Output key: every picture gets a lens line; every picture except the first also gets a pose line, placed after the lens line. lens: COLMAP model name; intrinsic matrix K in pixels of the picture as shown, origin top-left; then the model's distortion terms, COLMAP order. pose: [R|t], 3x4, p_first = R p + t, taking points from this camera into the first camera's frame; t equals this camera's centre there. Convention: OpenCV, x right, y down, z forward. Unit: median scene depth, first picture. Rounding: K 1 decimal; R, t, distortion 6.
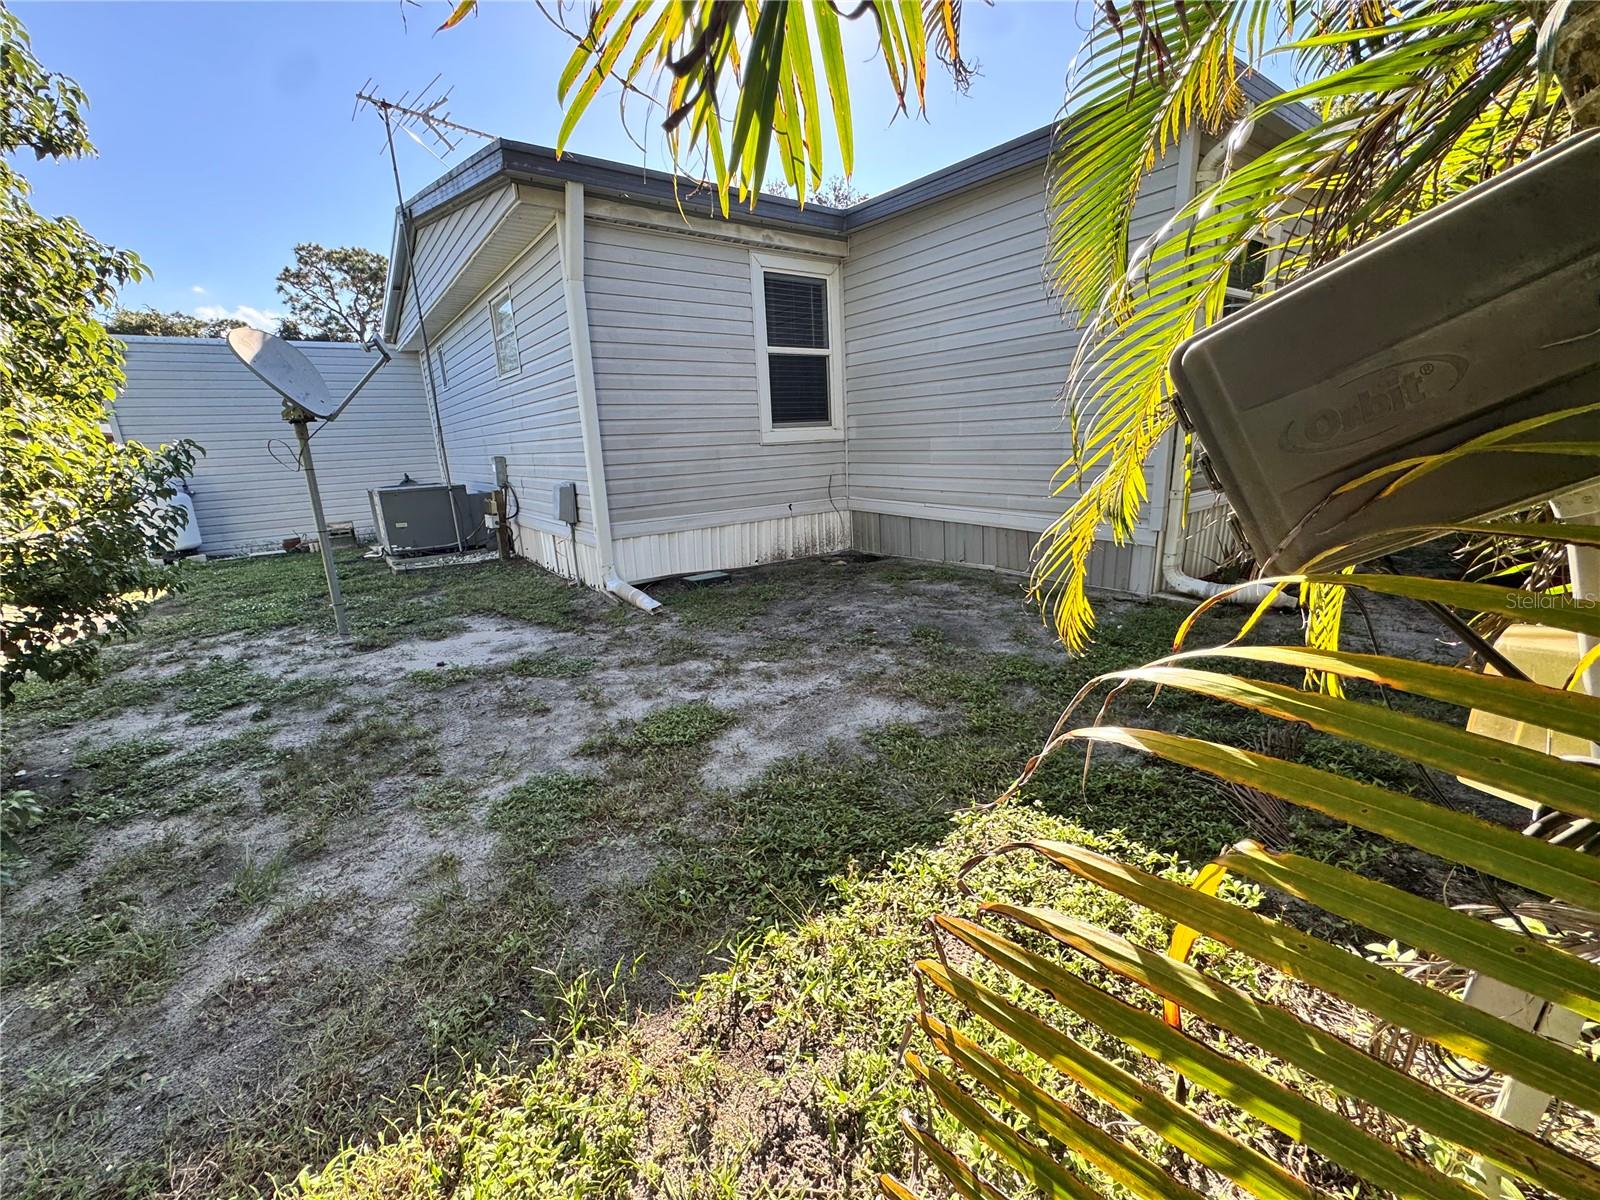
lens RADIAL K [[639.7, 0, 800.0], [0, 639.7, 600.0], [0, 0, 1]] dist [-0.001596, 0.000206]
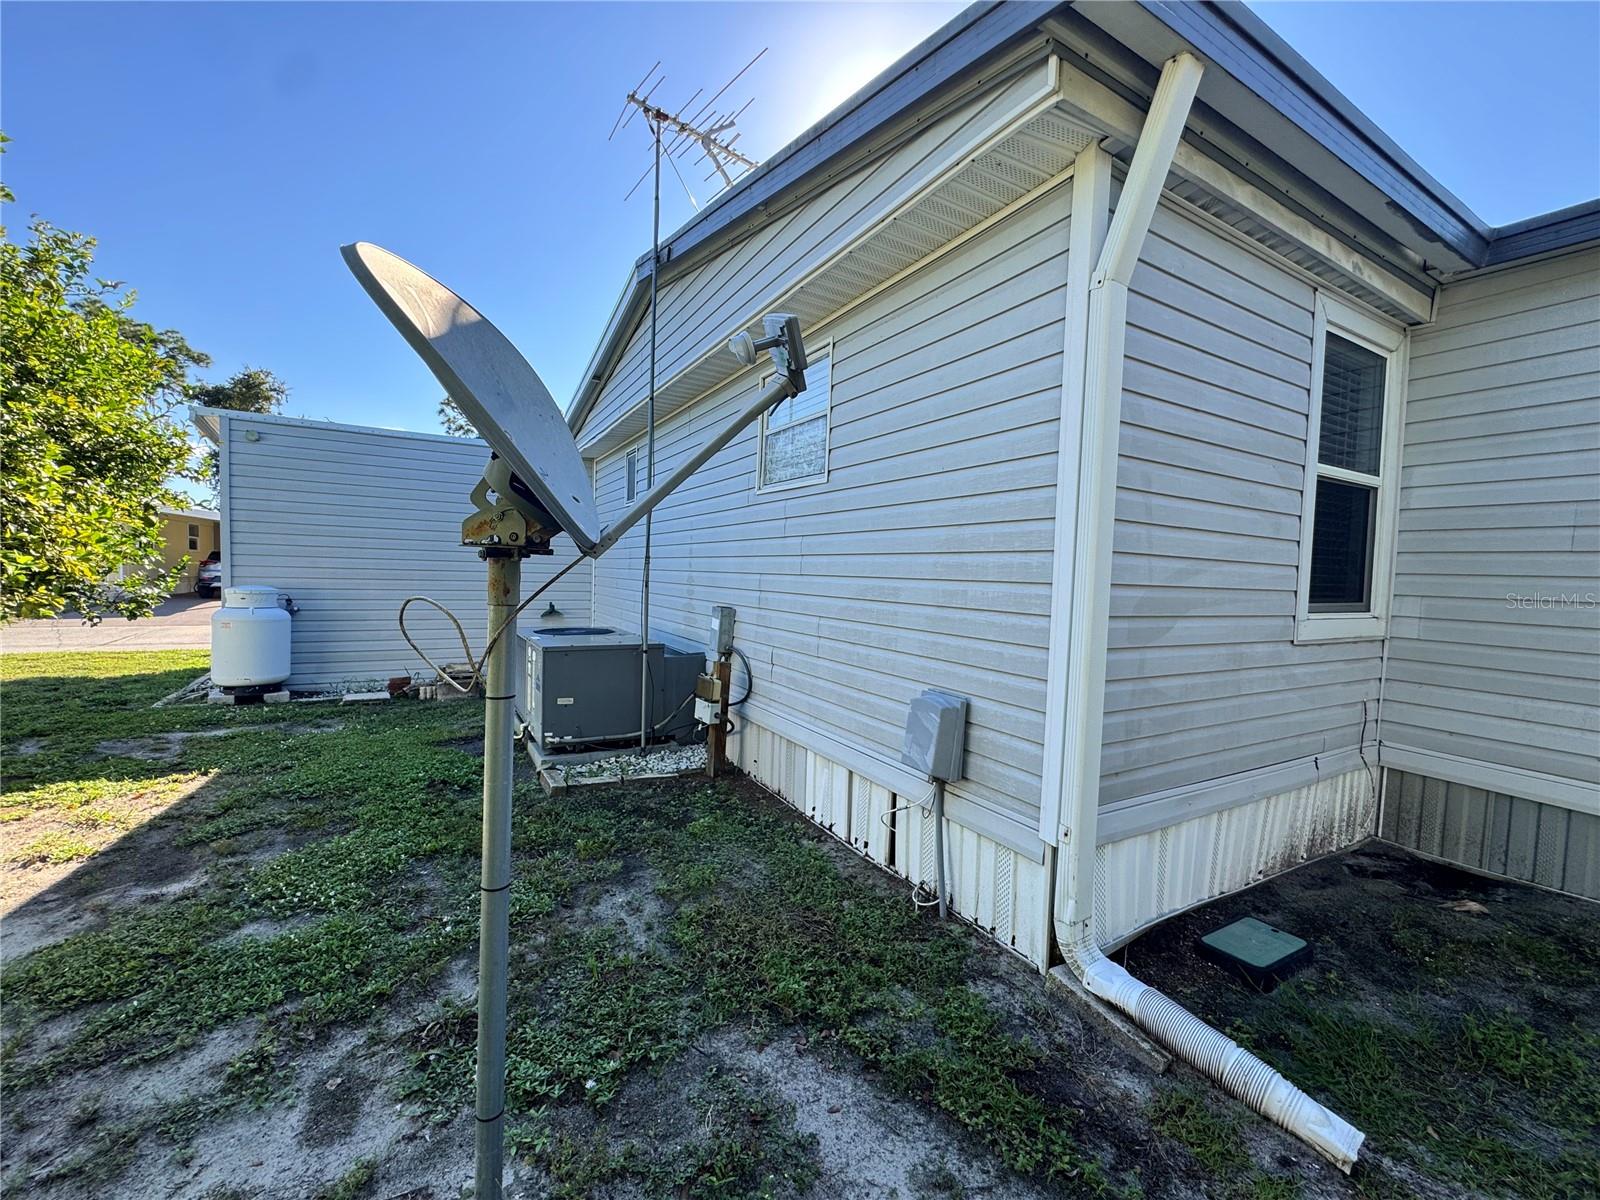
lens RADIAL K [[639.5, 0, 805.2], [0, 639.5, 602.9], [0, 0, 1]] dist [-0.000746, 0.000082]
pose [[0.990419, 0.082087, -0.111054, -0.397160], [-0.102664, 0.975509, -0.194533, -0.137903], [0.092365, 0.204070, 0.974589, 0.470219]]
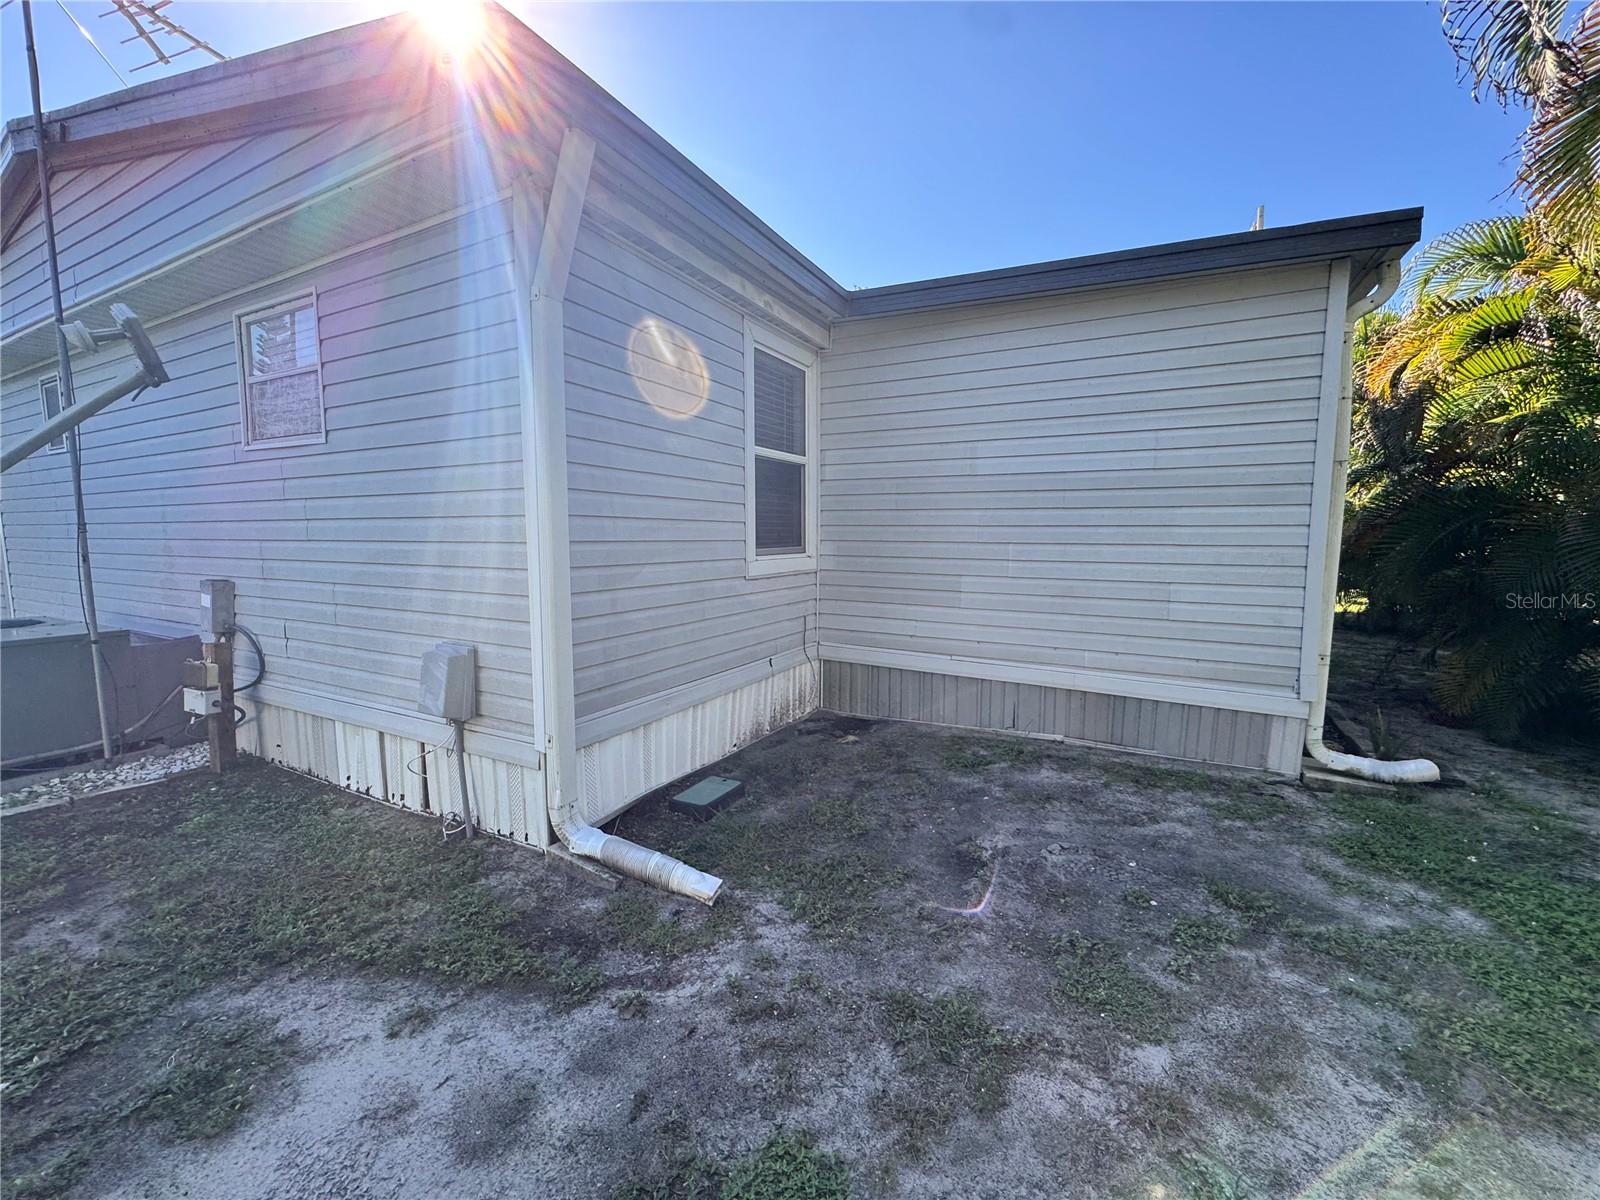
lens RADIAL K [[637.6, 0, 796.0], [0, 637.6, 602.7], [0, 0, 1]] dist [-0.000511, 0.000153]
pose [[0.903460, 0.001274, 0.428670, -0.315504], [0.063872, 0.988433, -0.137554, -0.119122], [-0.423887, 0.151654, 0.892928, 0.363228]]
